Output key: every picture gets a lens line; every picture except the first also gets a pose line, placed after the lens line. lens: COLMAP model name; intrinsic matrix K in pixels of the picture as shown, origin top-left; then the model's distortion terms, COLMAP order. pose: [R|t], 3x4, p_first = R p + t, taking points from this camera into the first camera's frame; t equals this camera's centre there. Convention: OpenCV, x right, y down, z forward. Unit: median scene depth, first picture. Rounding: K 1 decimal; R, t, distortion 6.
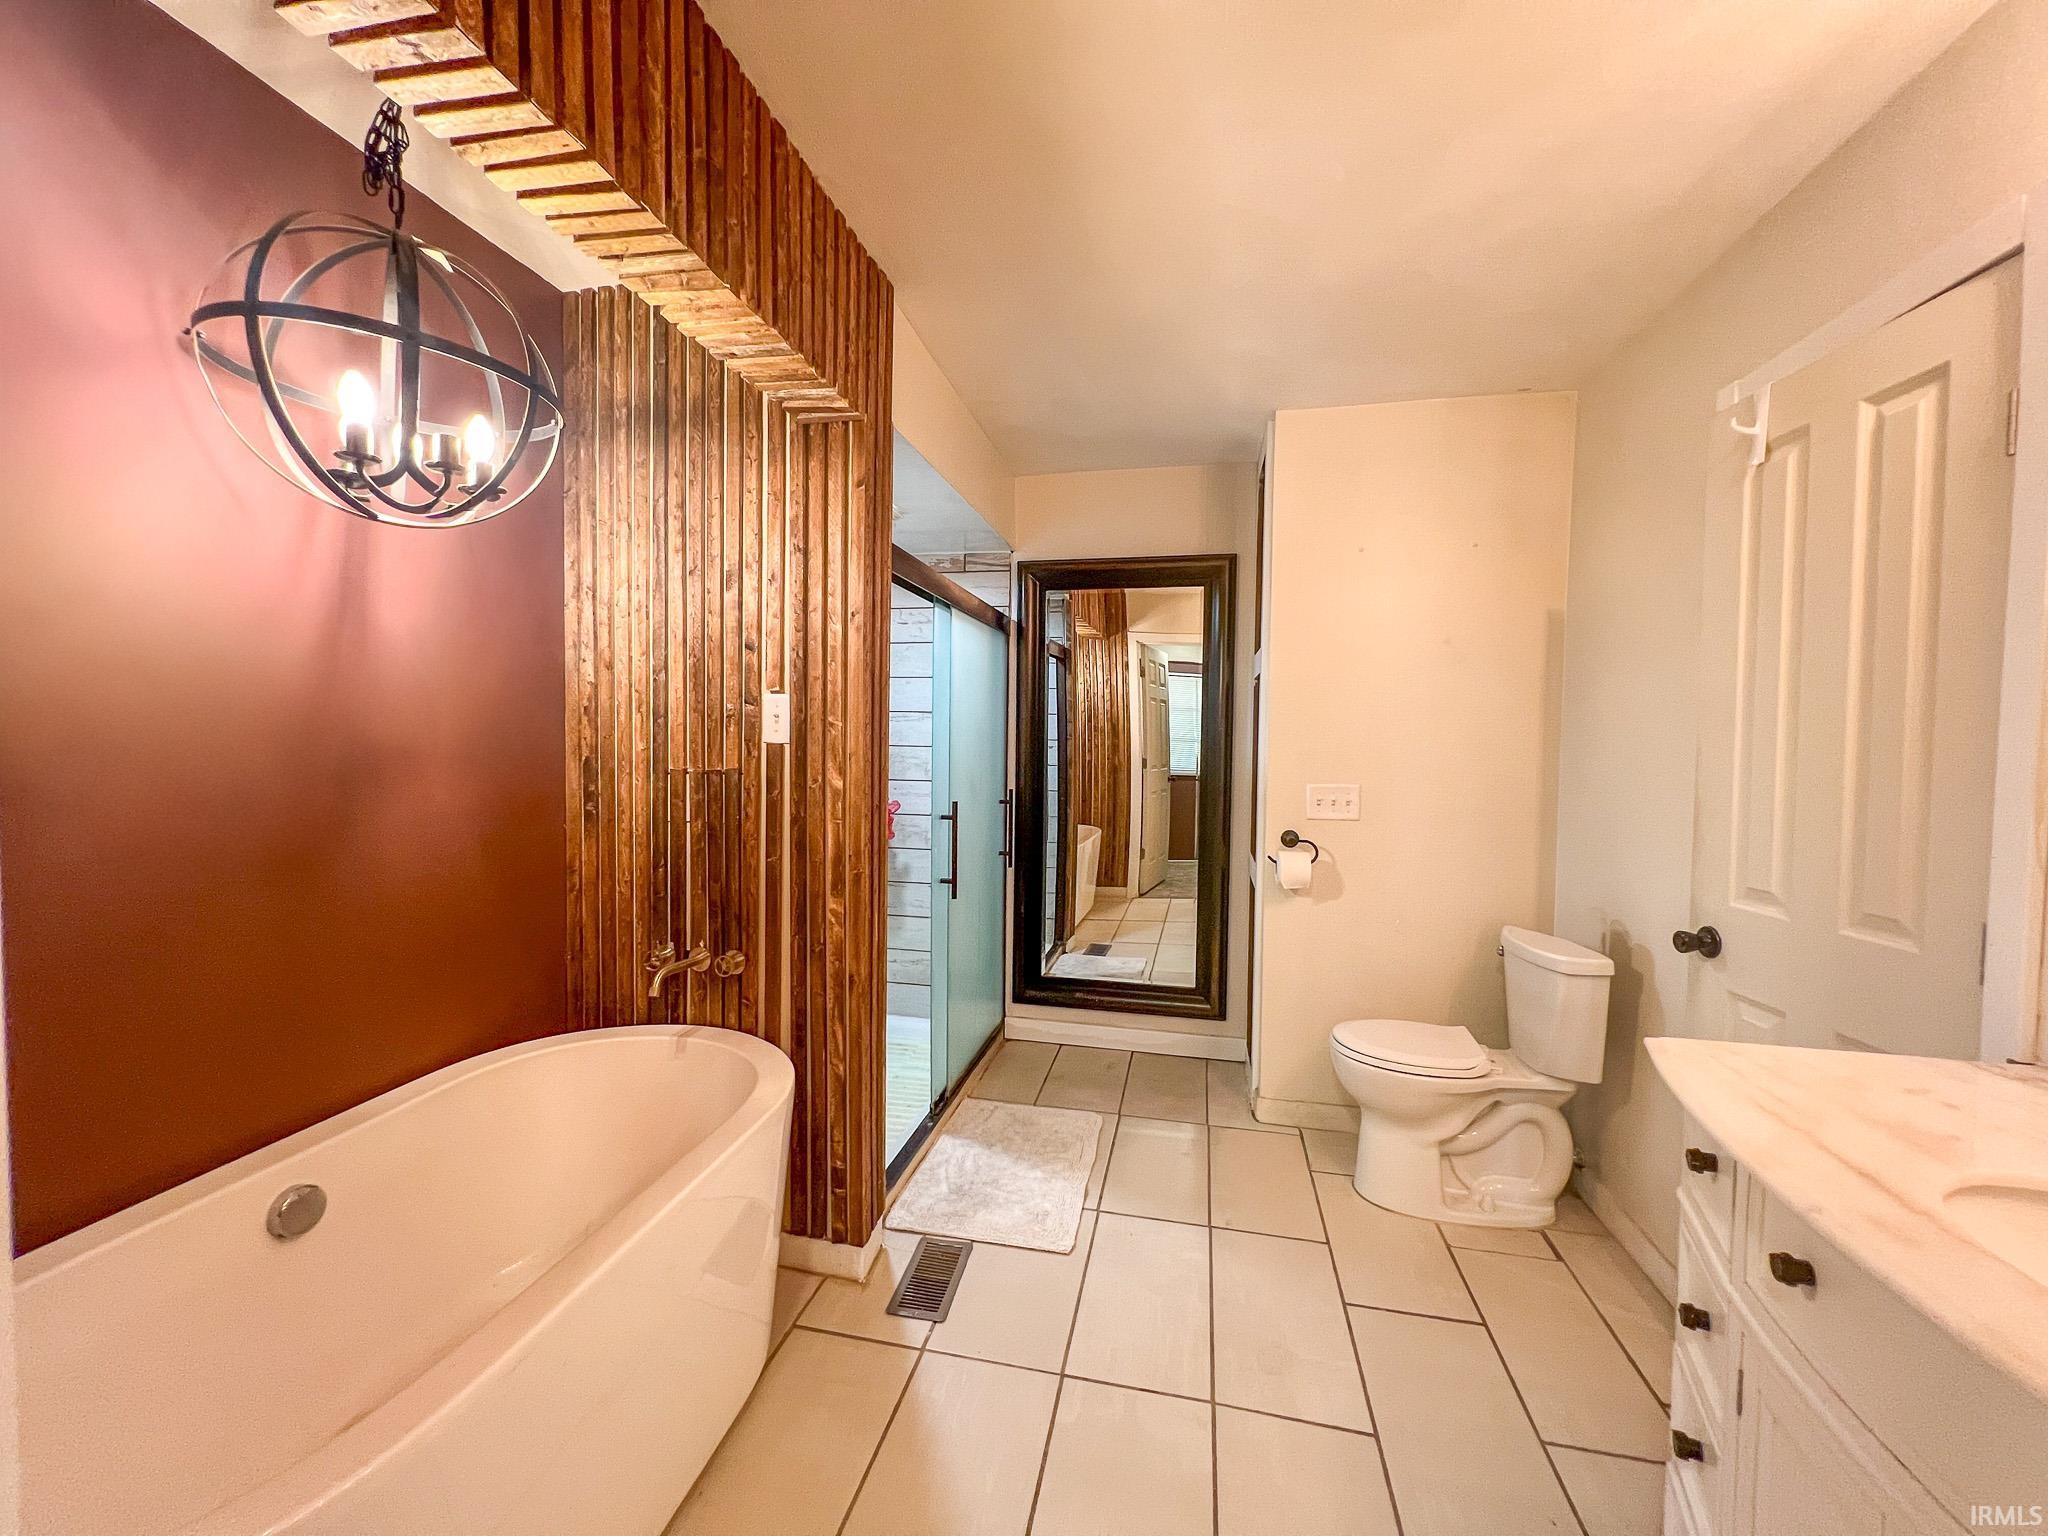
lens RADIAL K [[822.3, 0, 1021.4], [0, 822.3, 761.2], [0, 0, 1]] dist [-0.002727, 0.000461]
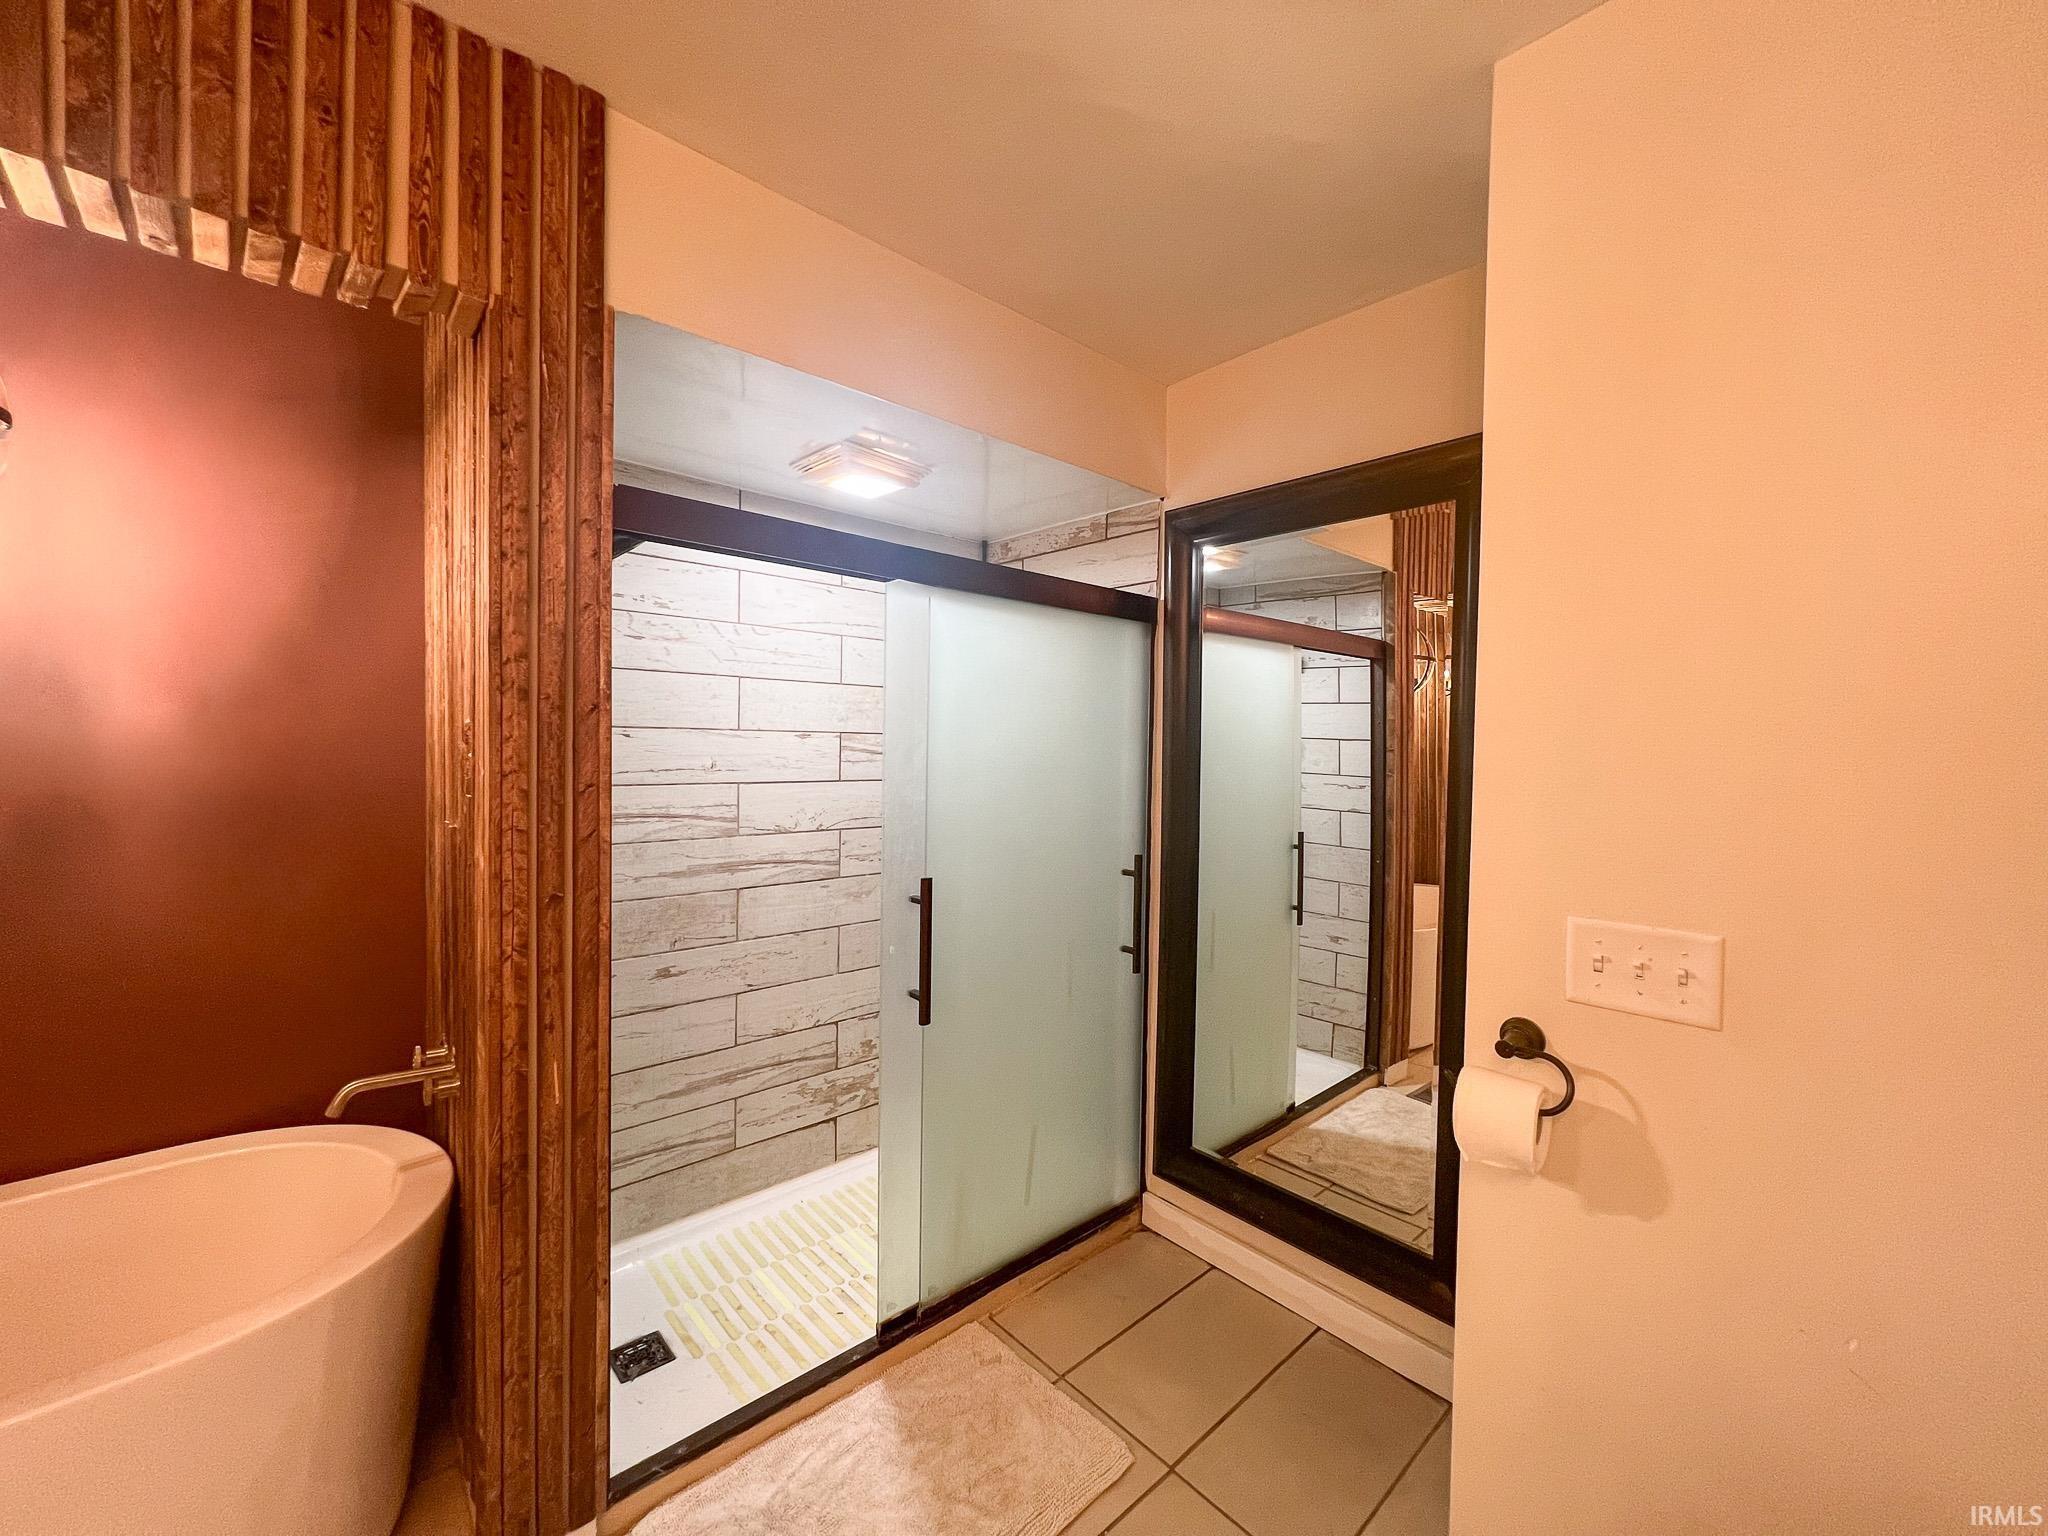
lens RADIAL K [[822.3, 0, 1028.1], [0, 822.3, 767.6], [0, 0, 1]] dist [-0.002727, 0.000461]
pose [[0.830372, 0.022639, -0.556749, 0.333760], [-0.030575, 0.999520, -0.004959, -0.036256], [0.556370, 0.021141, 0.830666, 0.469332]]
